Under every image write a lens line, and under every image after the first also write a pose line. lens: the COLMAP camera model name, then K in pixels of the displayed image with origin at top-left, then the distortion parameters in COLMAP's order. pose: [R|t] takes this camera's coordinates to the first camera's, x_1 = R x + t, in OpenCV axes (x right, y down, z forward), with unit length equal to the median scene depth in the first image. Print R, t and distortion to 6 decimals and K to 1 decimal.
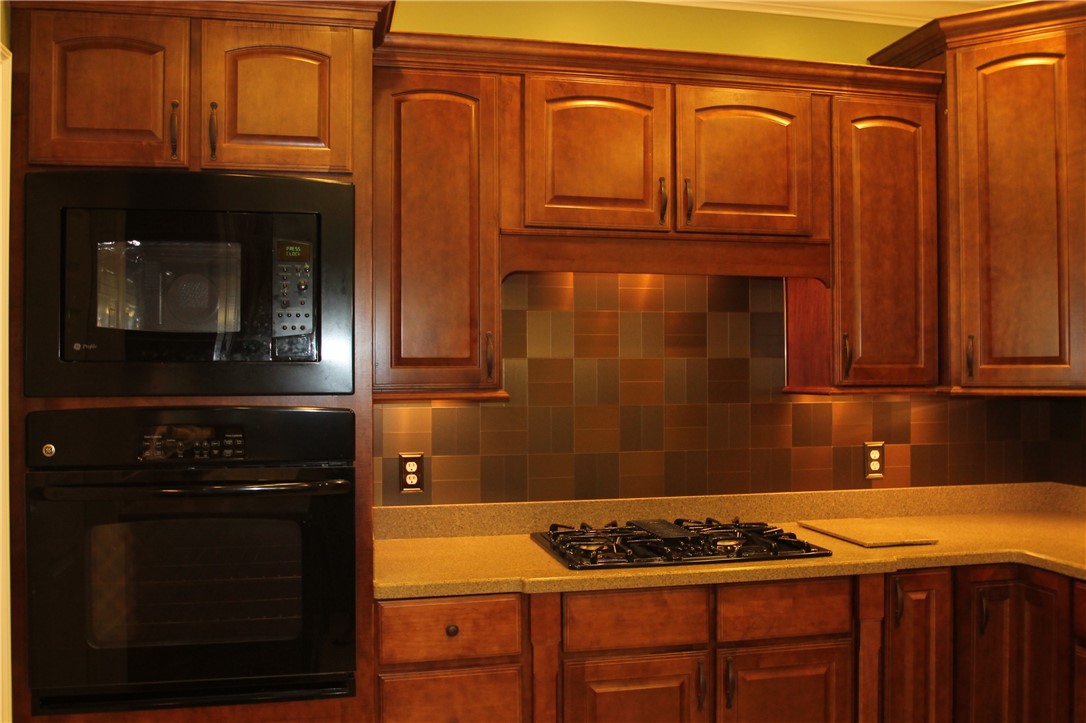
lens RADIAL K [[969.4, 0, 538.8], [0, 969.4, 364.3], [0, 0, 1]] dist [-0.058314, 0.024351]
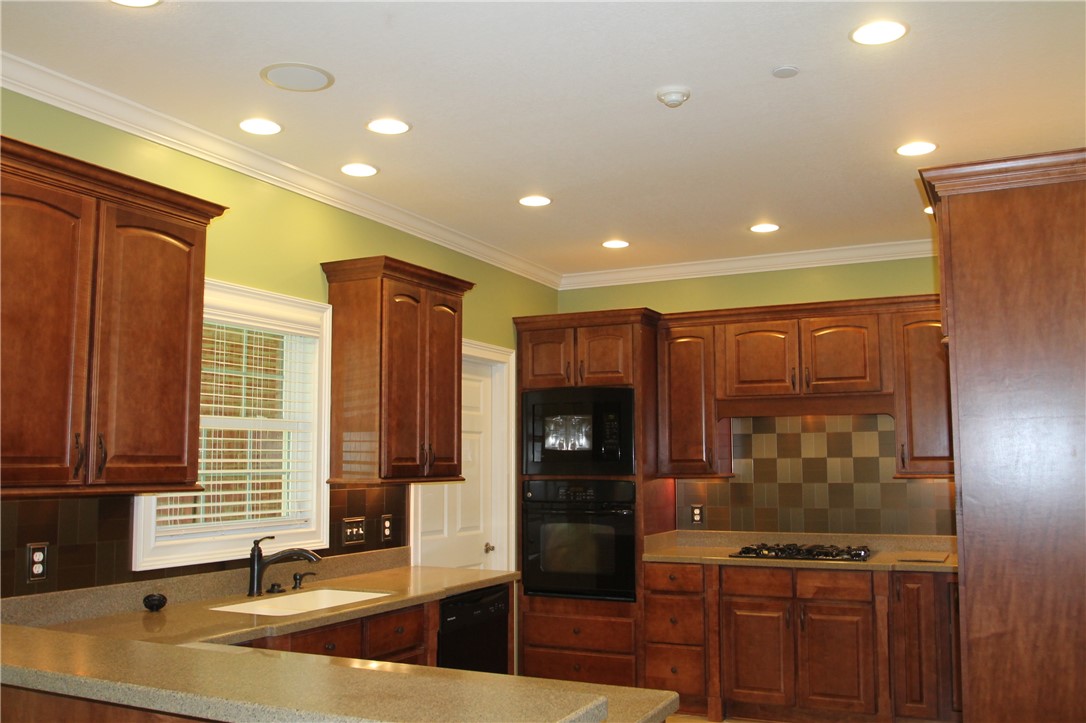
lens RADIAL K [[969.4, 0, 557.8], [0, 969.4, 374.2], [0, 0, 1]] dist [-0.058314, 0.024351]
pose [[0.780115, -0.059436, -0.622807, 1.095077], [0.004323, 0.995965, -0.089633, -0.003086], [0.625622, 0.067232, 0.777224, -0.942914]]
